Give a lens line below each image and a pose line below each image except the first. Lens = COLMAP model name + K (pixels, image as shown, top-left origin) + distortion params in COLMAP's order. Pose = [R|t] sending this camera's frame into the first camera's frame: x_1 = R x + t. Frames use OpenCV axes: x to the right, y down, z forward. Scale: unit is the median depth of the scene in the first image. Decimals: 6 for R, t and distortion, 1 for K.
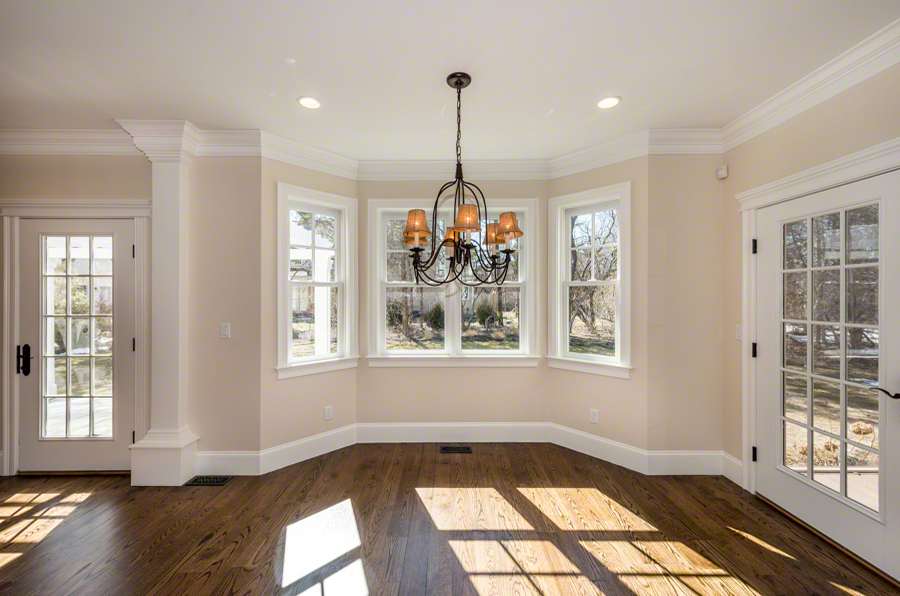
lens RADIAL K [[363.2, 0, 453.0], [0, 363.2, 296.0], [0, 0, 1]] dist [0.003046, -0.001970]
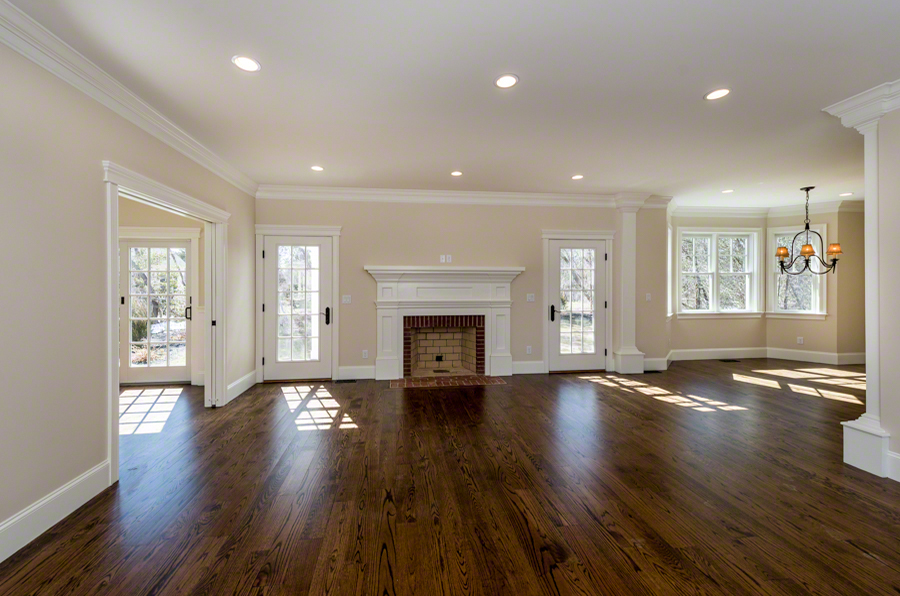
lens RADIAL K [[363.2, 0, 451.3], [0, 363.2, 292.5], [0, 0, 1]] dist [0.003046, -0.001970]
pose [[0.994545, -0.005791, 0.104146, -1.876010], [0.003733, 0.999794, 0.019947, 0.026120], [-0.104240, -0.019450, 0.994362, -0.839189]]
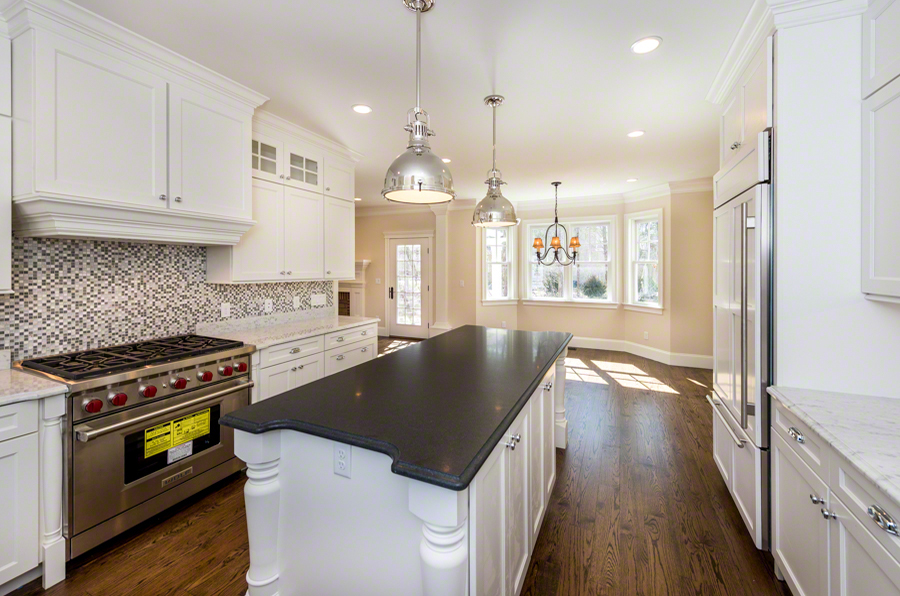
lens RADIAL K [[363.2, 0, 467.6], [0, 363.2, 275.8], [0, 0, 1]] dist [0.003046, -0.001970]
pose [[0.920735, 0.011211, -0.390027, 0.318528], [-0.000645, 0.999630, 0.027210, -0.016872], [0.390187, -0.024801, 0.920401, -1.141904]]
